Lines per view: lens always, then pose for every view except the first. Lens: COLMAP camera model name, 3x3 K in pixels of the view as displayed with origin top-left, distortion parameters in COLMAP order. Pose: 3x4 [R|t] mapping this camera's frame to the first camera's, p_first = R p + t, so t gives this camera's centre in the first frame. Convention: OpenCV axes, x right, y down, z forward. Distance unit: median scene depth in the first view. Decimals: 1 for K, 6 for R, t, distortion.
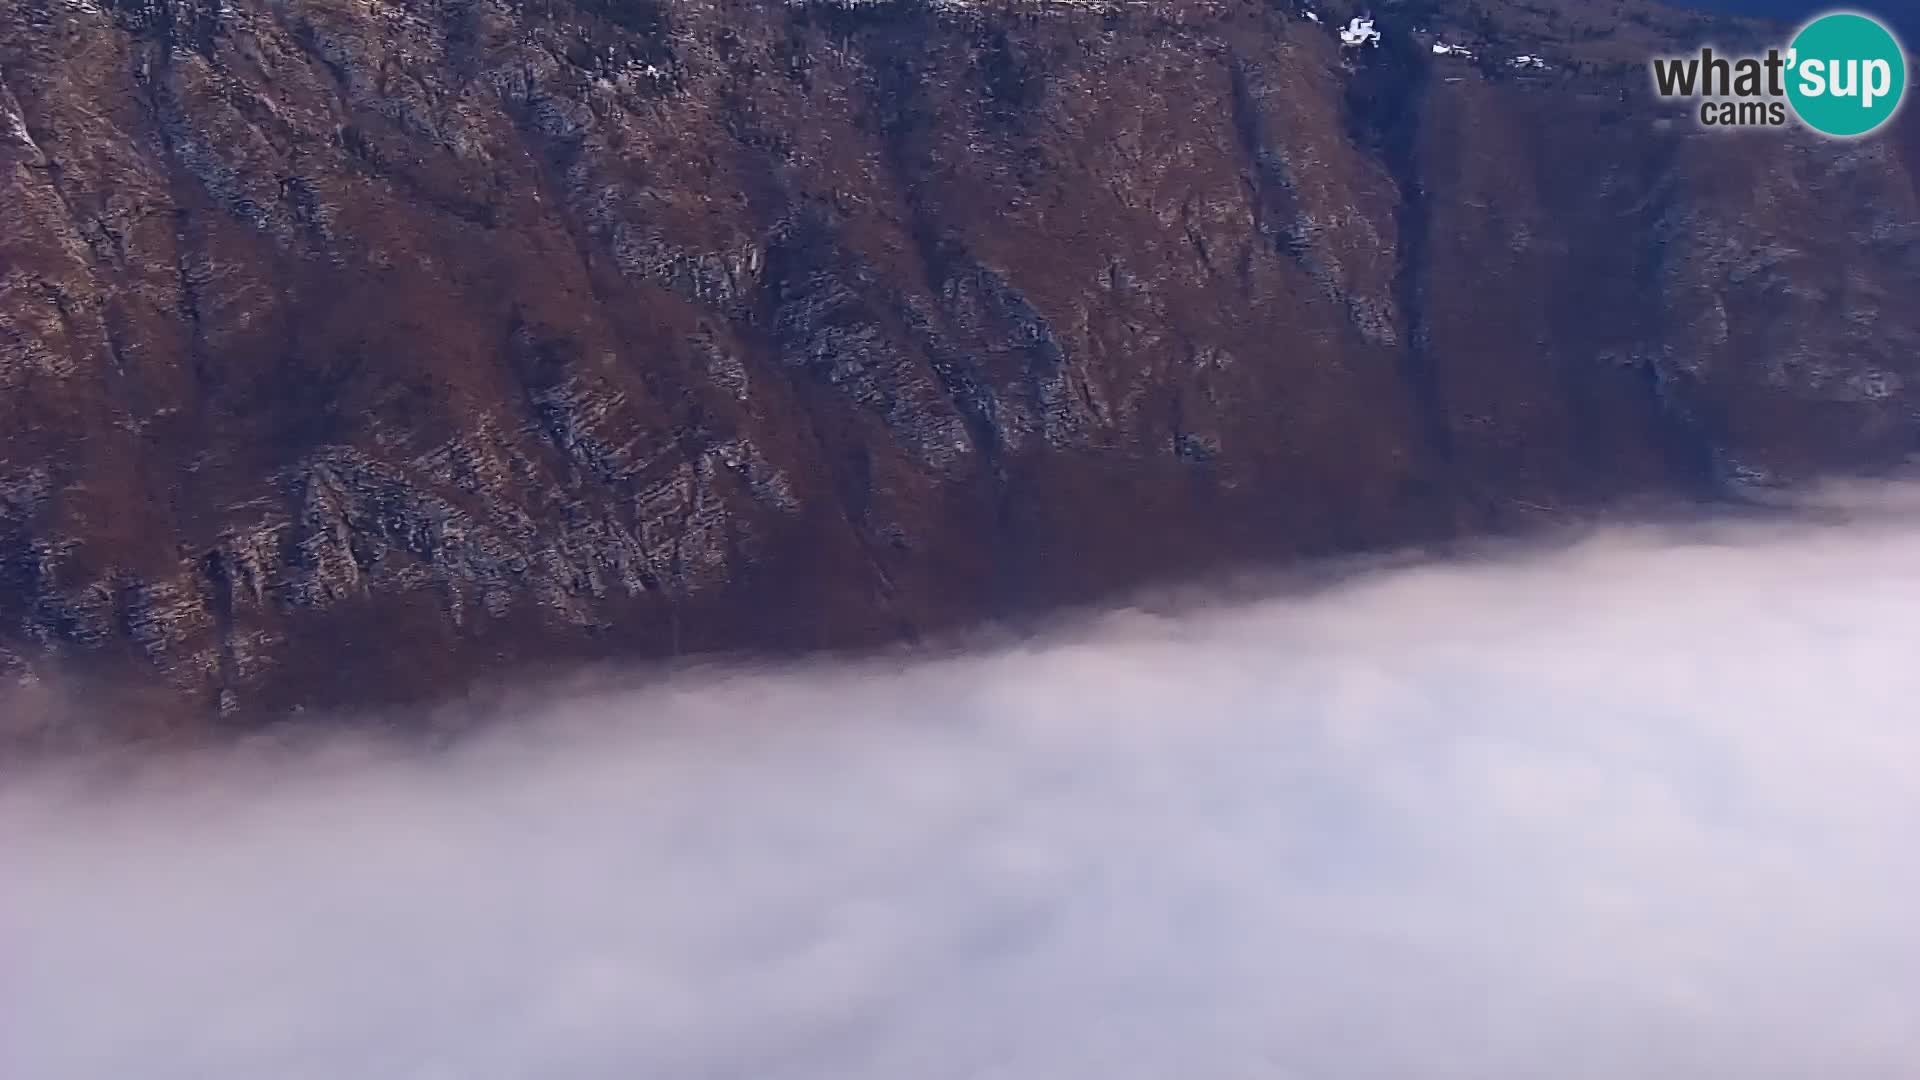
lens RADIAL K [[3522.4, 0, 952.3], [0, 3522.4, 540.1], [0, 0, 1]] dist [-0.017102, 0.000000]
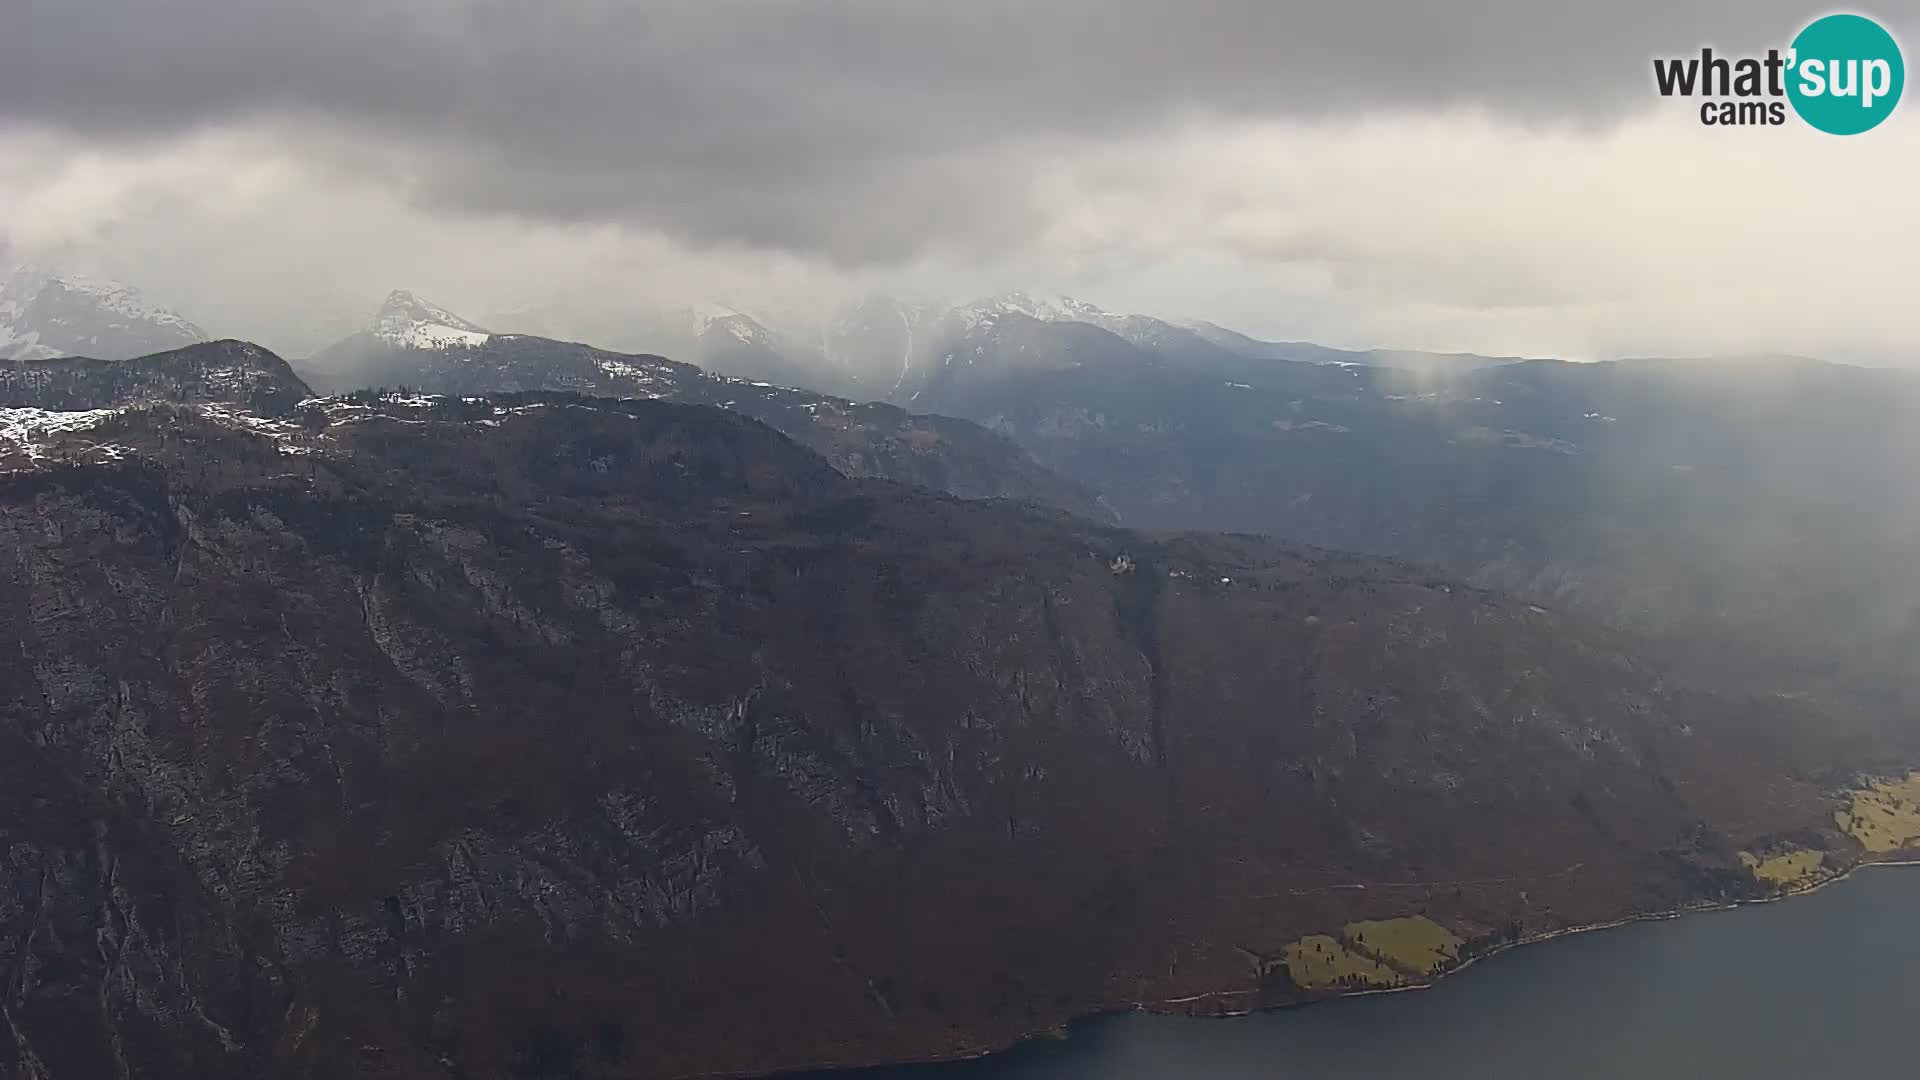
lens RADIAL K [[3522.4, 0, 961.6], [0, 3522.4, 538.3], [0, 0, 1]] dist [-0.017102, 0.000000]
pose [[0.998675, -0.002850, 0.051388, -0.038142], [0.011827, 0.984454, -0.175244, 0.120569], [-0.050089, 0.175619, 0.983183, -0.556751]]
